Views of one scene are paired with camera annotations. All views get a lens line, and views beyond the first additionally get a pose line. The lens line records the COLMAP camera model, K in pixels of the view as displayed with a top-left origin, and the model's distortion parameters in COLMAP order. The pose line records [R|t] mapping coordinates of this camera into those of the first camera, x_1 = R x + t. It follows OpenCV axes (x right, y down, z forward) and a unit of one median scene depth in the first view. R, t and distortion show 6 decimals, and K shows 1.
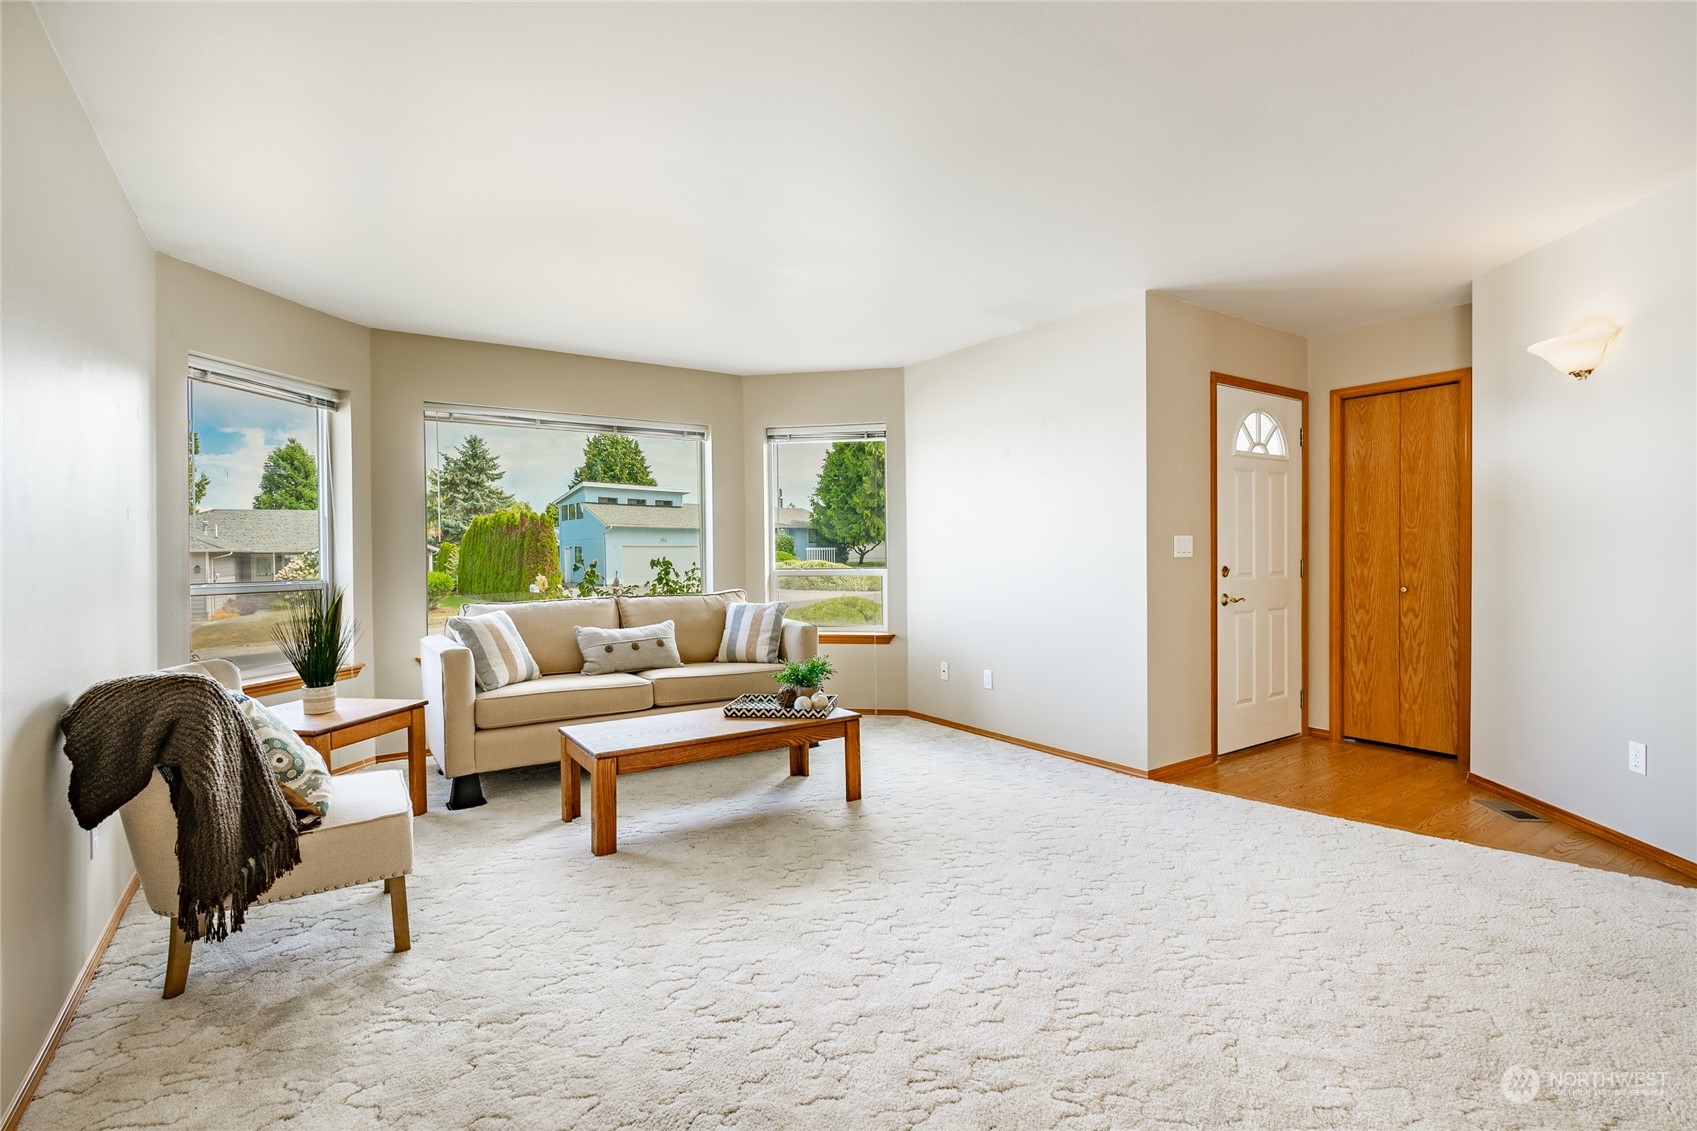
lens RADIAL K [[795.7, 0, 854.2], [0, 795.7, 556.0], [0, 0, 1]] dist [0.000283, -0.000193]
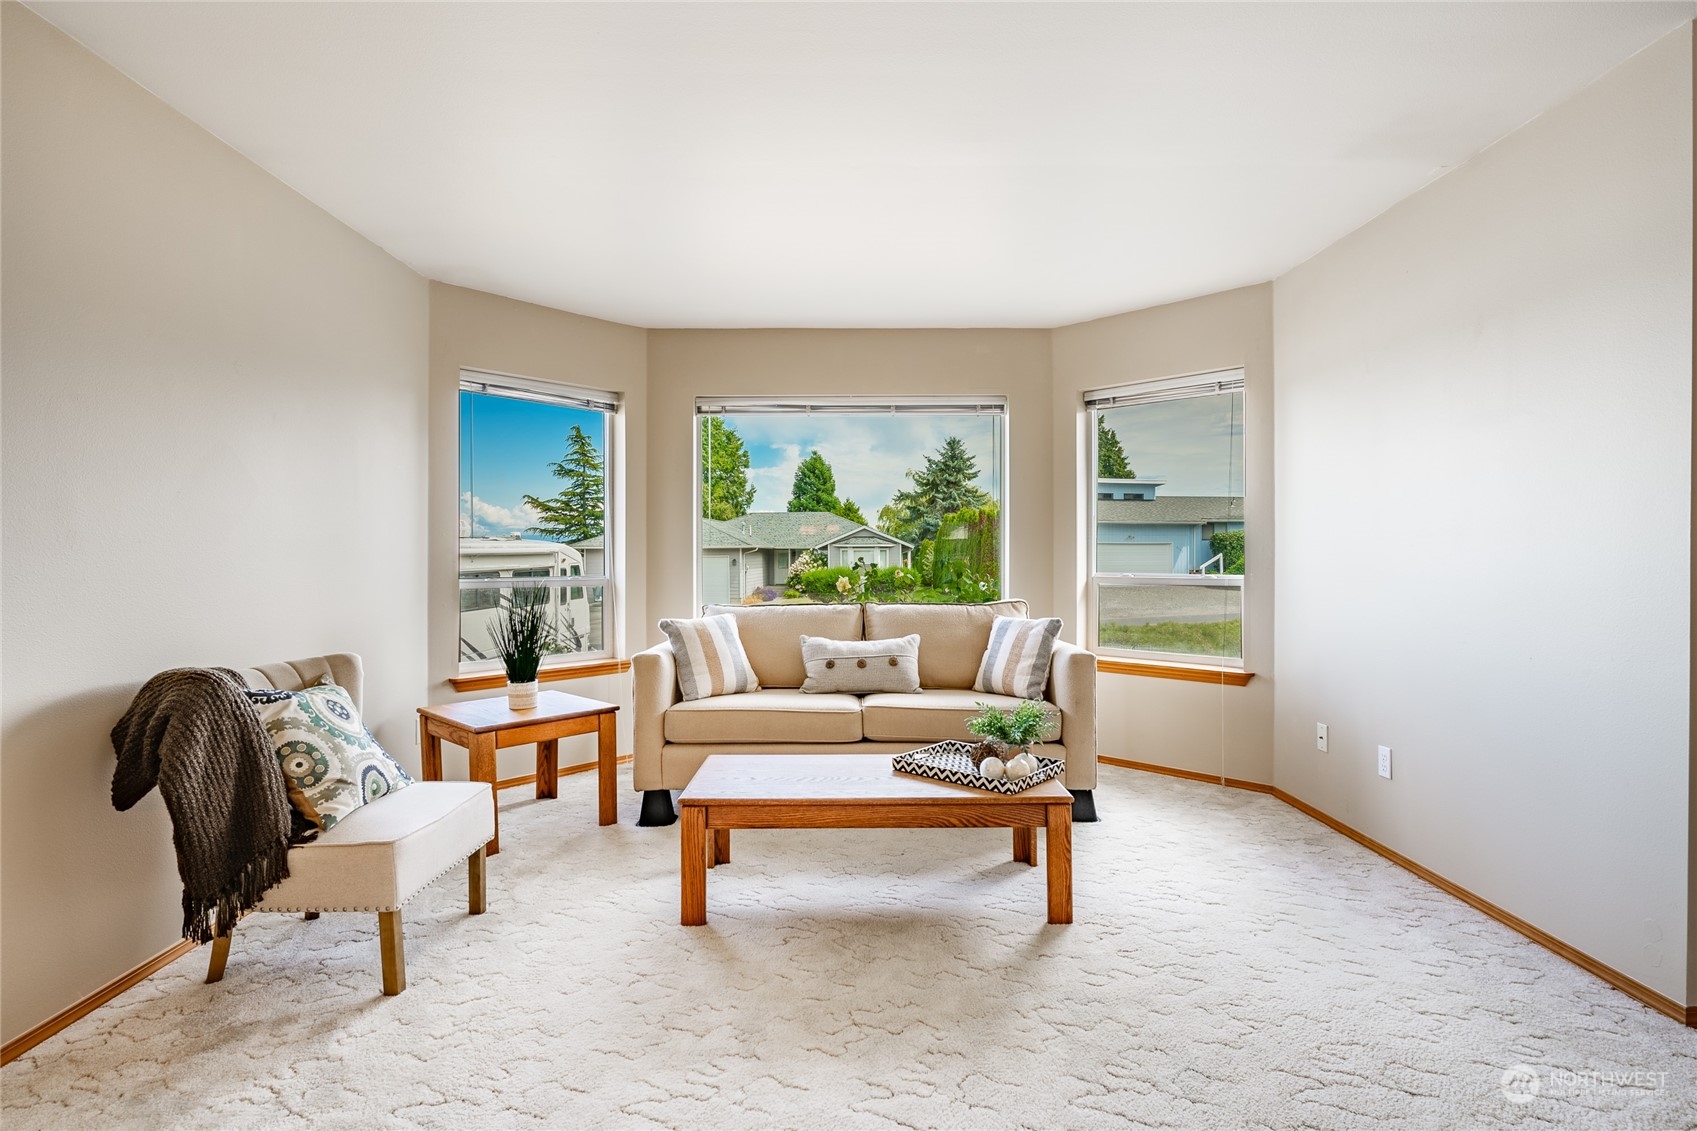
lens RADIAL K [[831.1, 0, 853.2], [0, 831.1, 555.2], [0, 0, 1]] dist [0.000040, -0.001922]
pose [[0.833045, 0.008896, -0.553133, 0.189348], [-0.008006, 0.999960, 0.004026, -0.004015], [0.553147, 0.001075, 0.833083, 0.251788]]
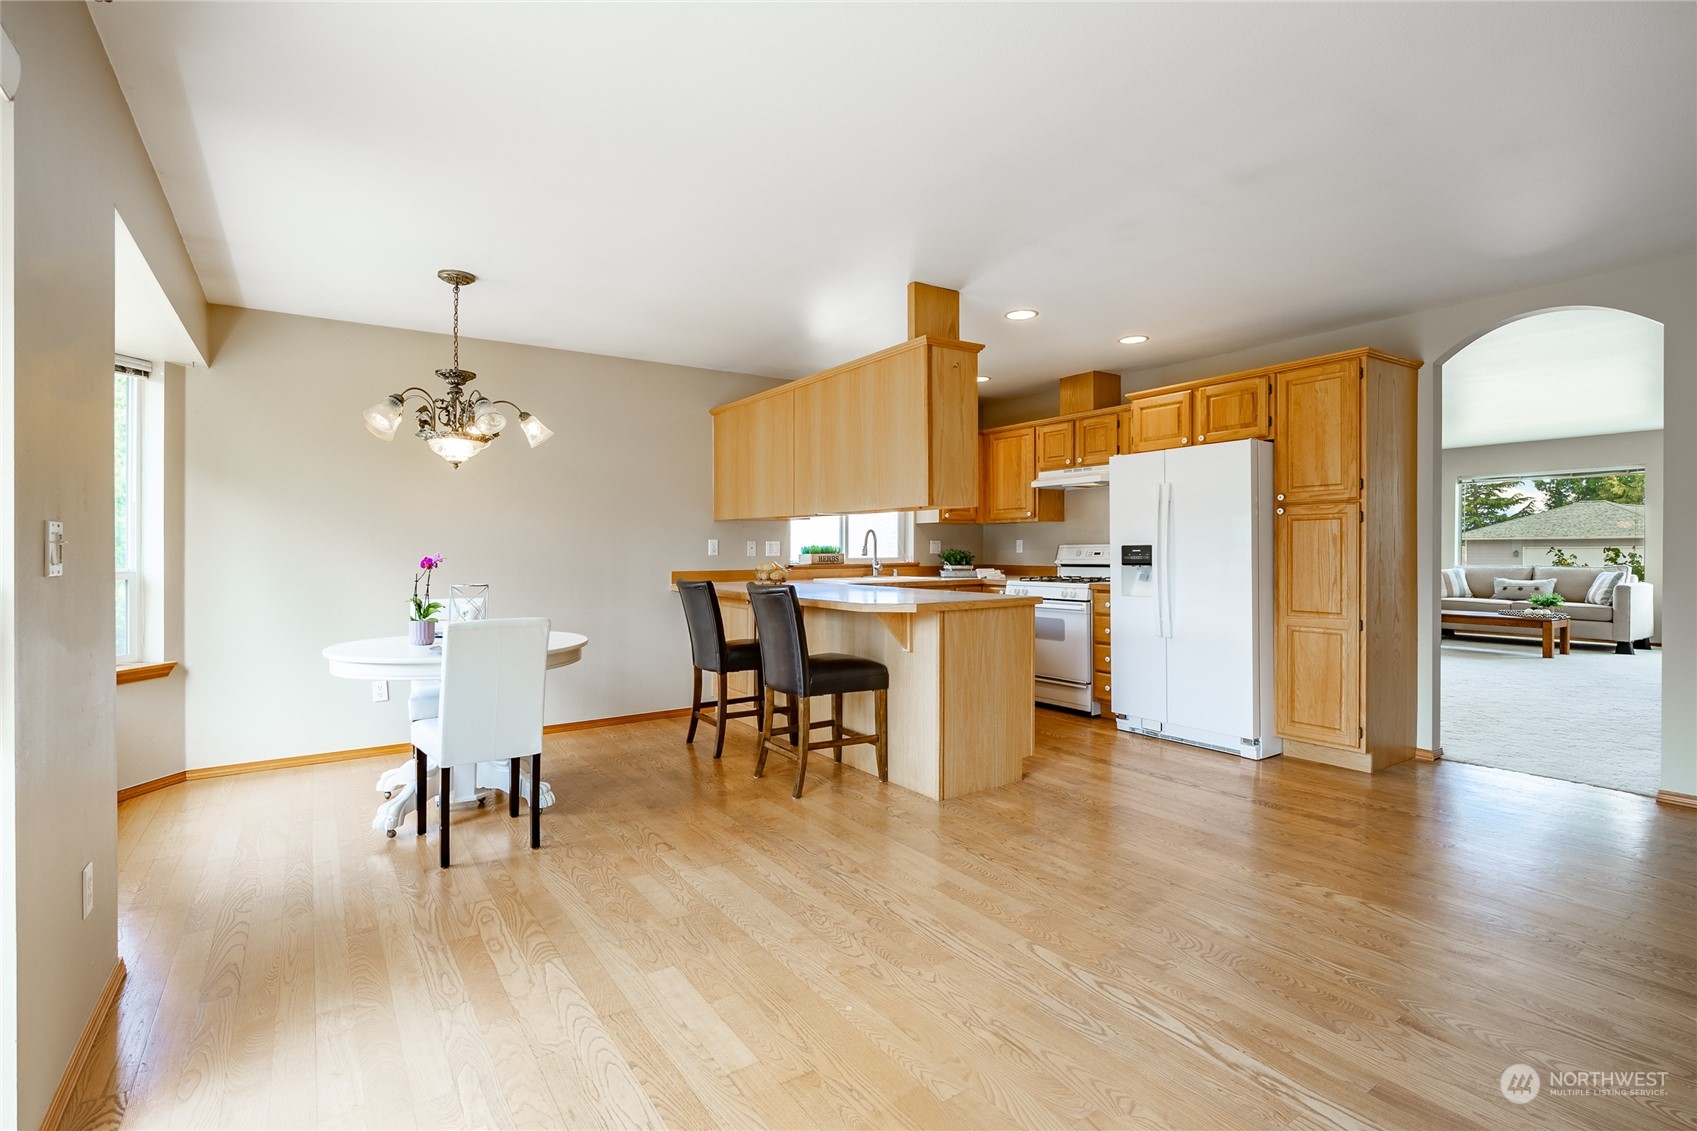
lens RADIAL K [[789.9, 0, 834.7], [0, 789.9, 550.3], [0, 0, 1]] dist [0.000764, 0.000274]
pose [[-0.022677, 0.013978, -0.999645, 1.769085], [0.000790, 0.999902, 0.013964, -0.018293], [0.999743, -0.000473, -0.022686, -0.736864]]
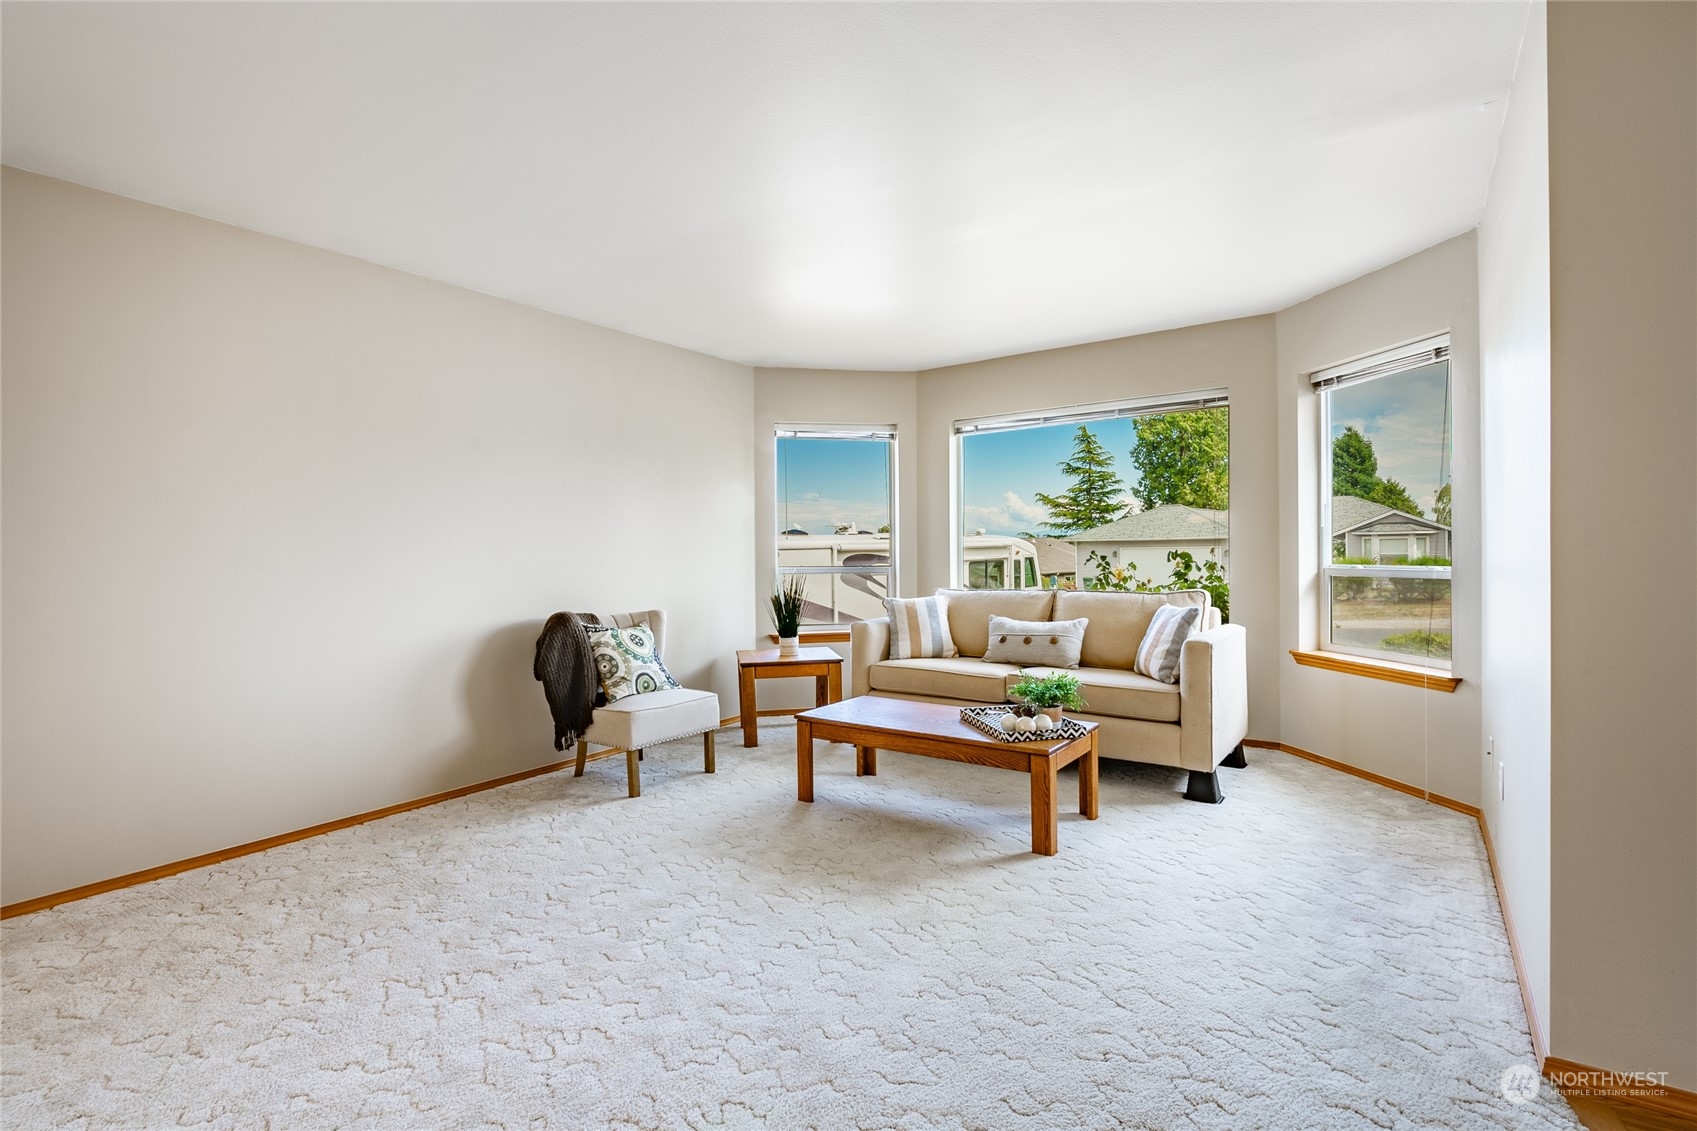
lens RADIAL K [[798.4, 0, 850.8], [0, 798.4, 555.5], [0, 0, 1]] dist [-0.002382, -0.001400]
pose [[0.347820, 0.012318, -0.937480, 0.543842], [0.006110, 0.999863, 0.015405, -0.007900], [0.937541, -0.011086, 0.347697, 0.426698]]
